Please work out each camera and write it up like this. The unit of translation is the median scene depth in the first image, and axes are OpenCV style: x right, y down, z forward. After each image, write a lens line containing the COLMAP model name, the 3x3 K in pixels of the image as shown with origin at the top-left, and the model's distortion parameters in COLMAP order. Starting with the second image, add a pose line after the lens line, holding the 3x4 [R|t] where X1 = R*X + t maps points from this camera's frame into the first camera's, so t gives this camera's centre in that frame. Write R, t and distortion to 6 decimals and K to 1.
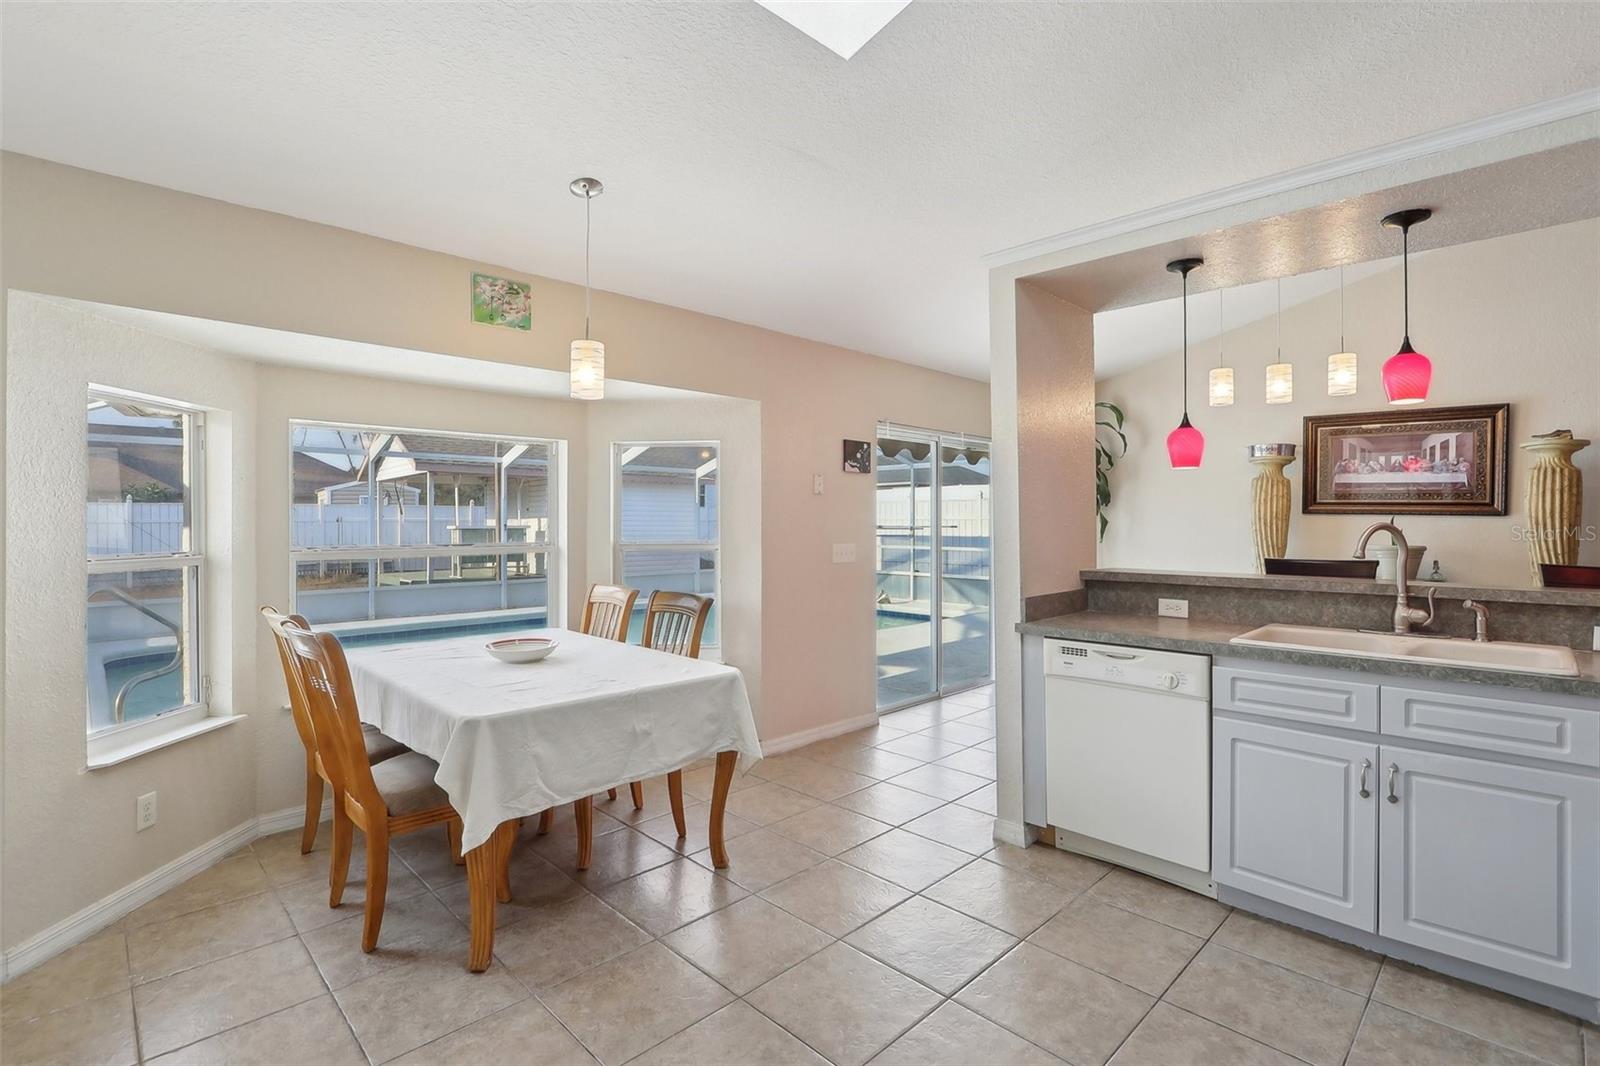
lens RADIAL K [[739.4, 0, 797.9], [0, 739.4, 525.6], [0, 0, 1]] dist [-0.013472, 0.000784]
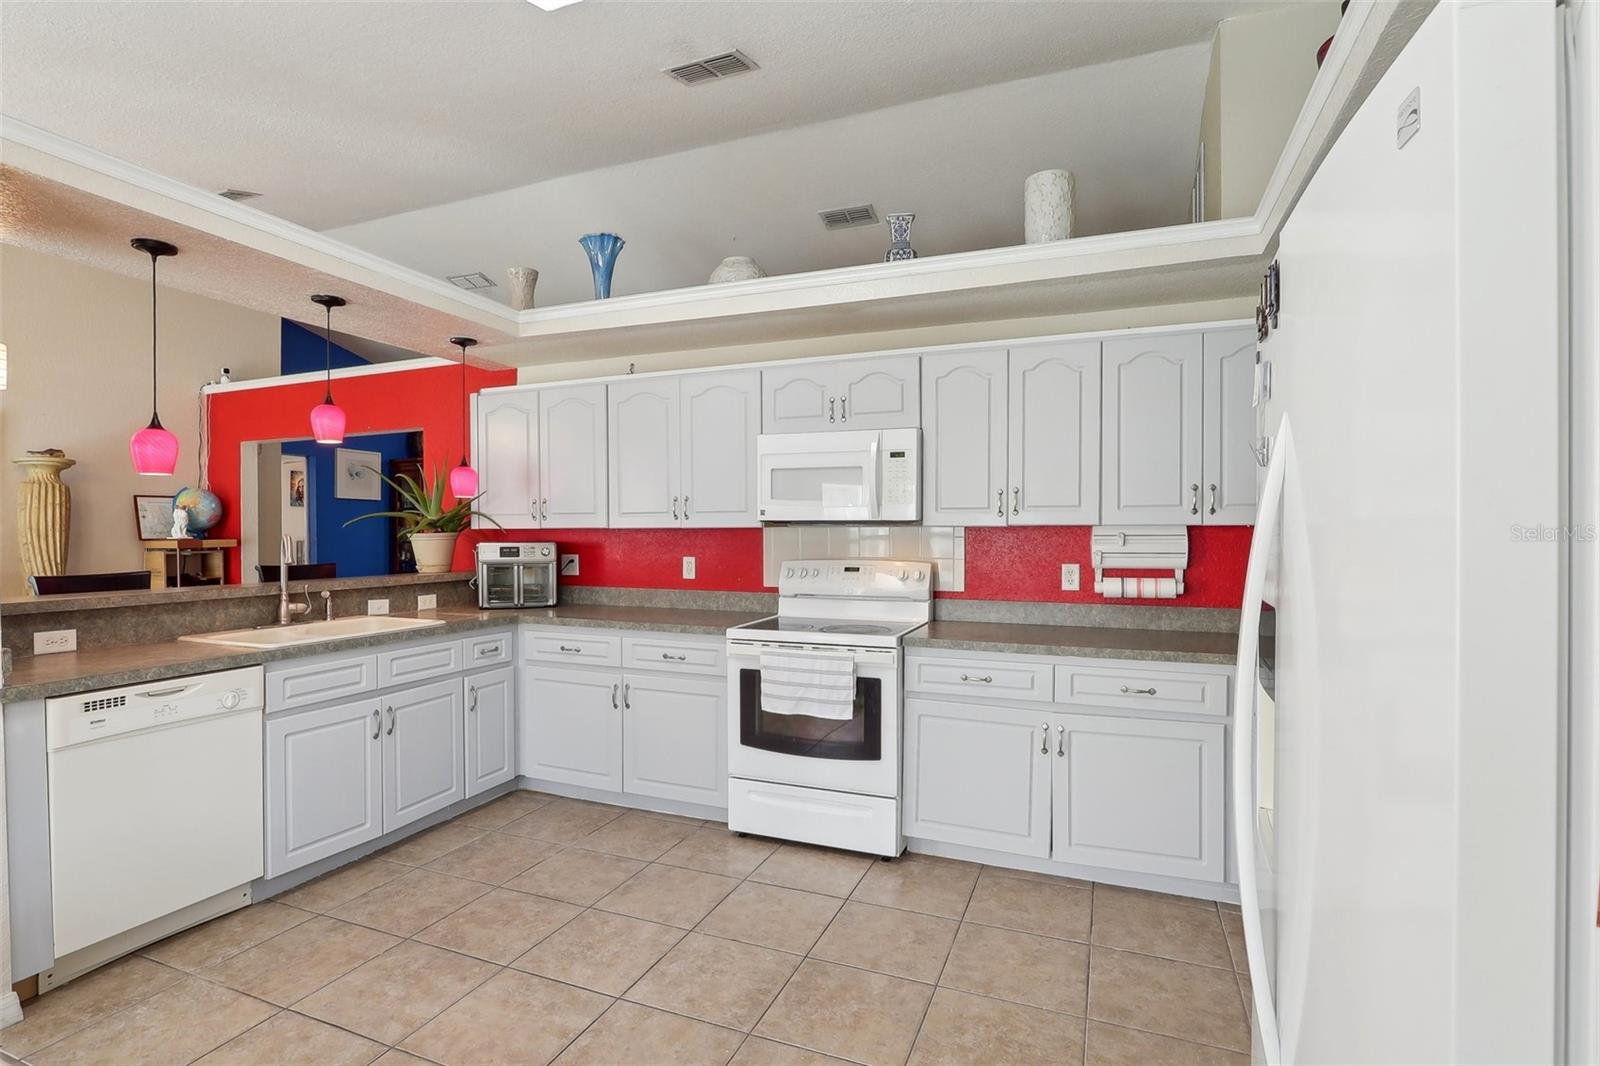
lens RADIAL K [[786.3, 0, 771.8], [0, 786.3, 541.3], [0, 0, 1]] dist [-0.017840, 0.000523]
pose [[-0.381371, -0.009878, 0.924369, -0.595932], [0.004802, 0.999908, 0.012666, -0.004660], [-0.924409, 0.009269, -0.381289, 0.627560]]
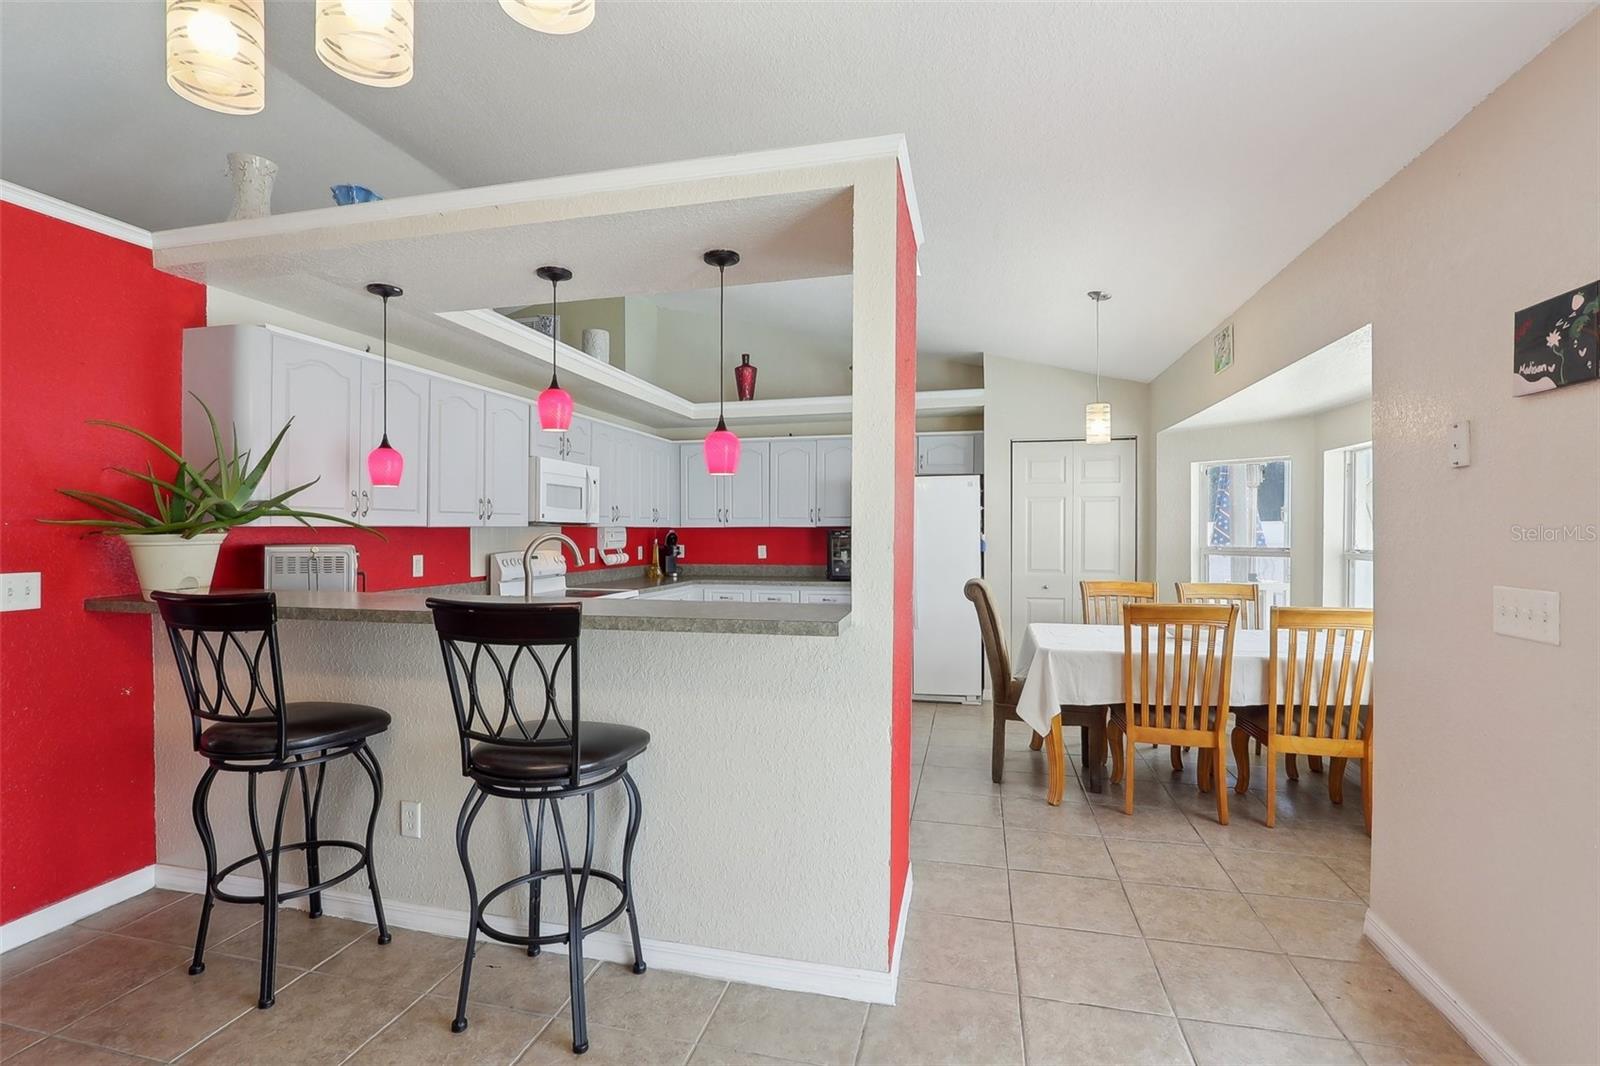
lens RADIAL K [[747.4, 0, 785.0], [0, 747.4, 538.5], [0, 0, 1]] dist [-0.034016, 0.000227]
pose [[-0.853813, 0.009399, -0.520495, 0.880511], [0.001164, 0.999869, 0.016145, -0.011446], [0.520579, 0.013179, -0.853712, 1.713937]]
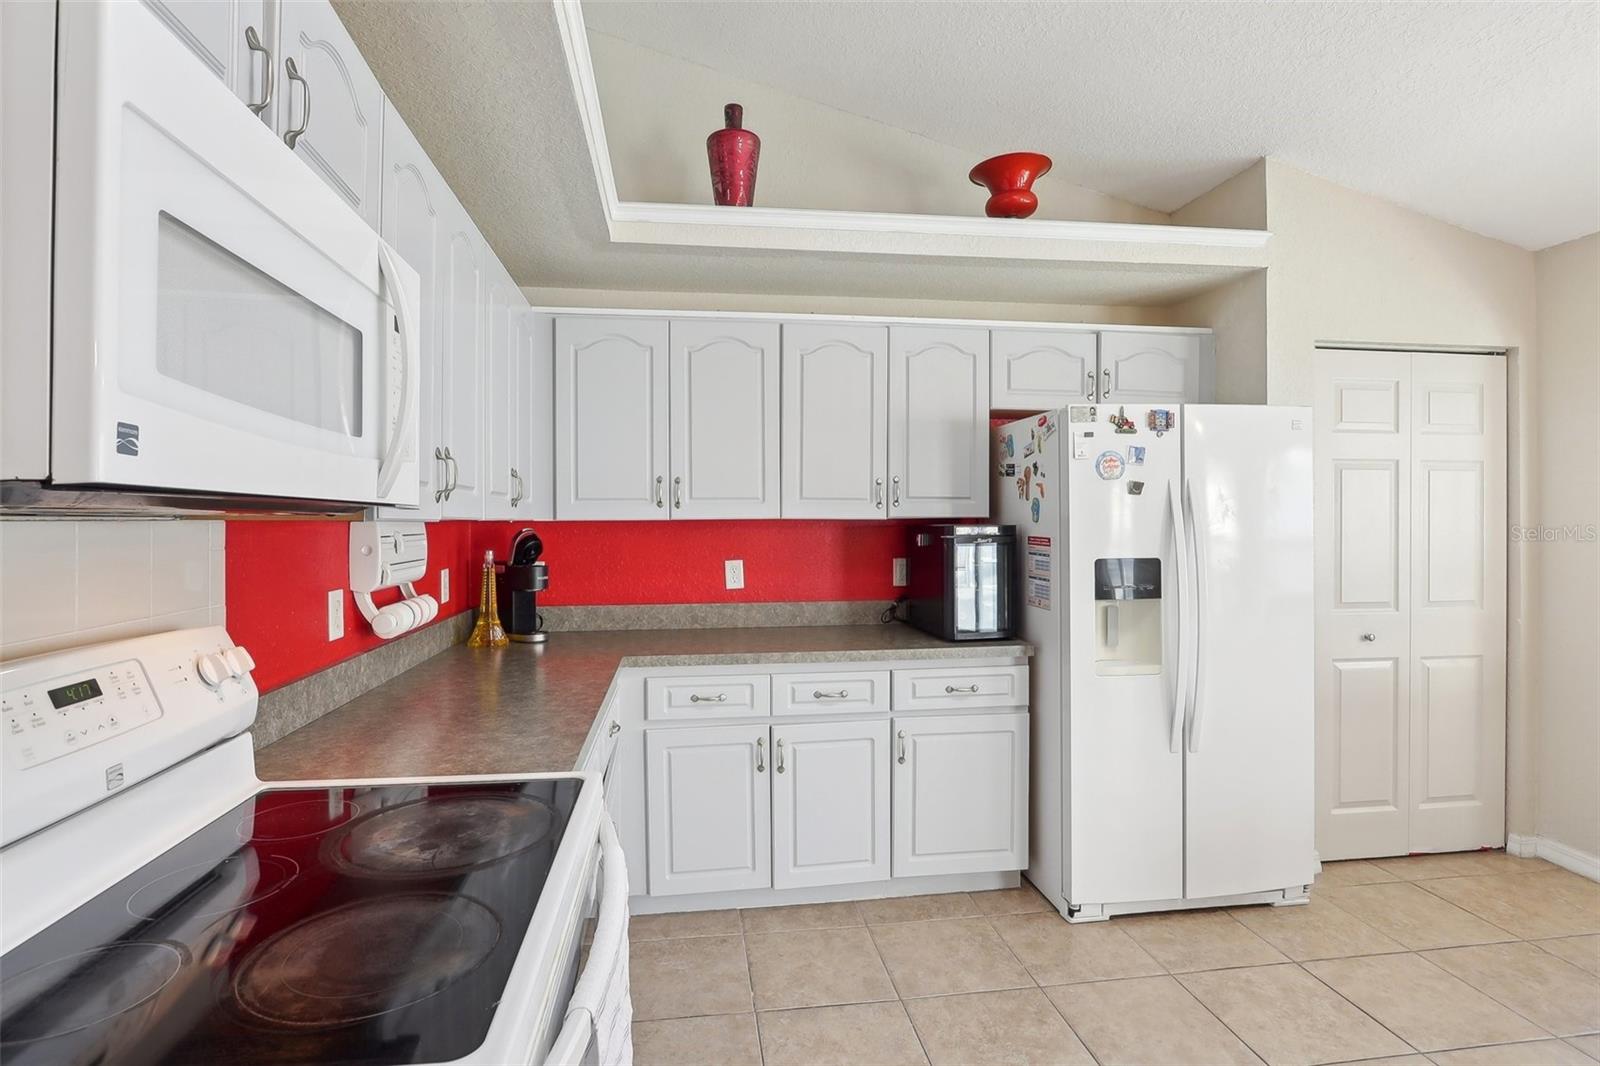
lens RADIAL K [[776.3, 0, 778.1], [0, 776.3, 527.0], [0, 0, 1]] dist [-0.015727, 0.000619]
pose [[-0.602083, 0.010706, -0.798361, 0.573248], [0.002707, 0.999932, 0.011368, -0.011141], [0.798429, 0.004684, -0.602071, 0.438611]]
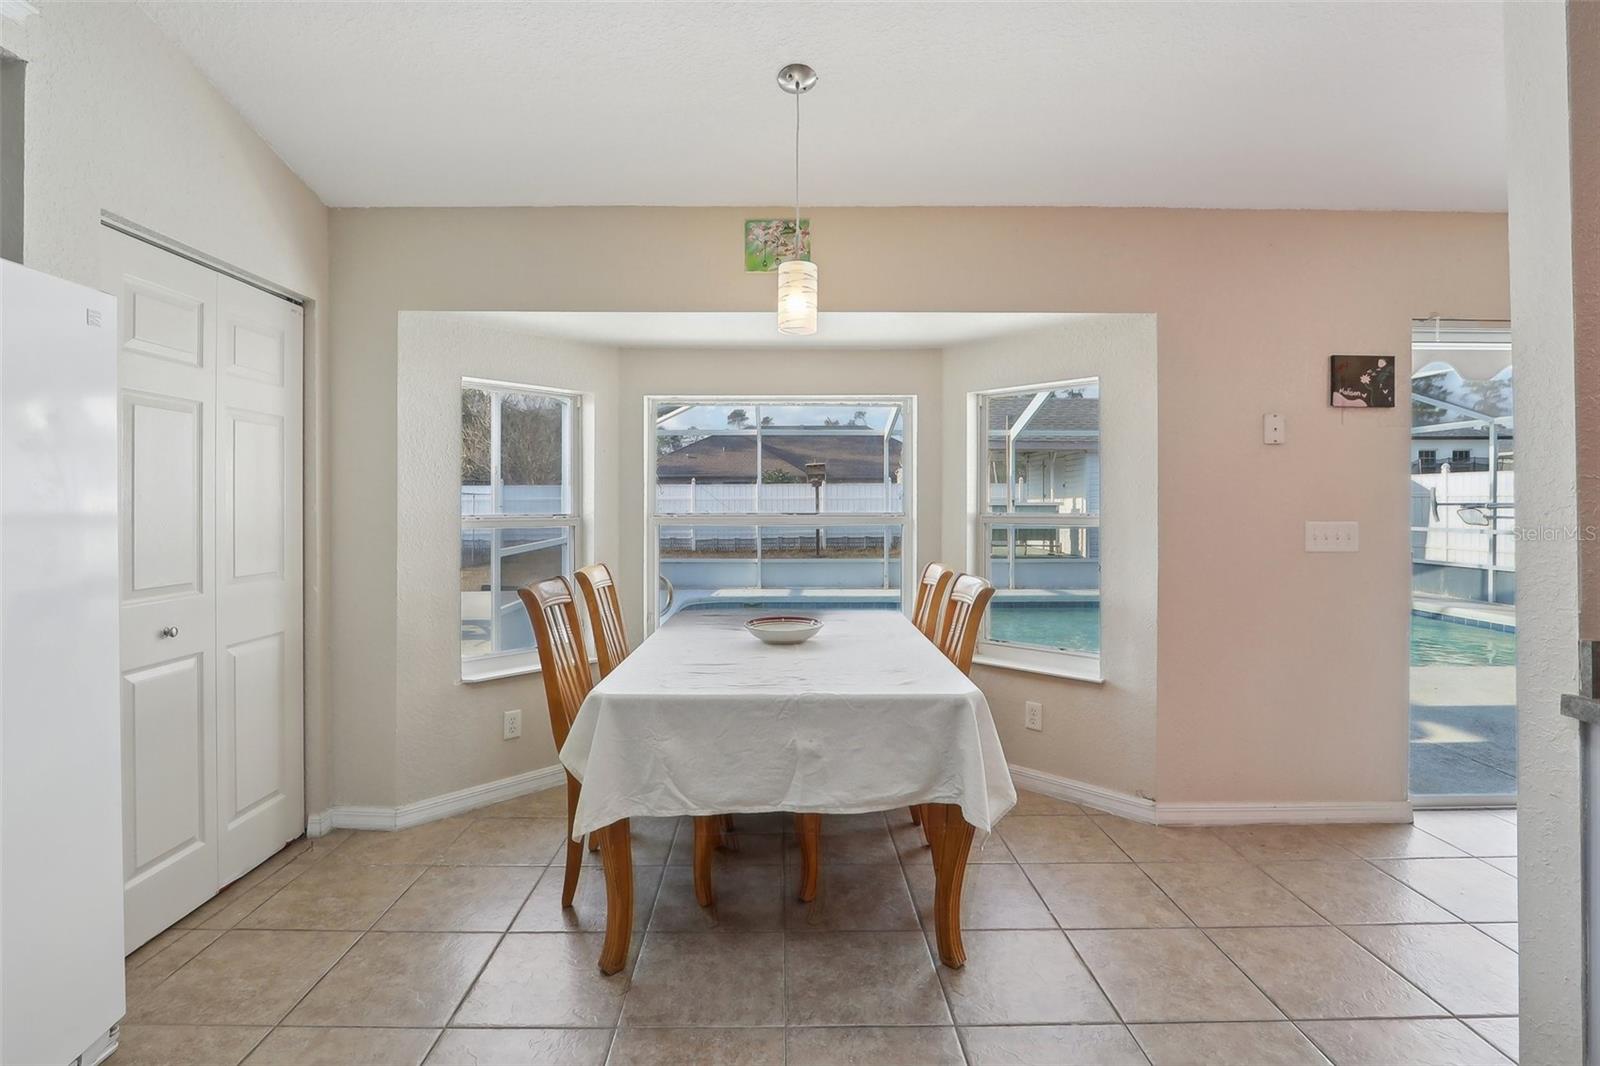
lens RADIAL K [[758.1, 0, 791.0], [0, 758.1, 508.2], [0, 0, 1]] dist [-0.014540, 0.000956]
pose [[0.723894, 0.006806, -0.689877, 0.262608], [-0.004275, 0.999976, 0.005380, 0.017405], [0.689898, -0.000945, 0.723906, 0.339402]]
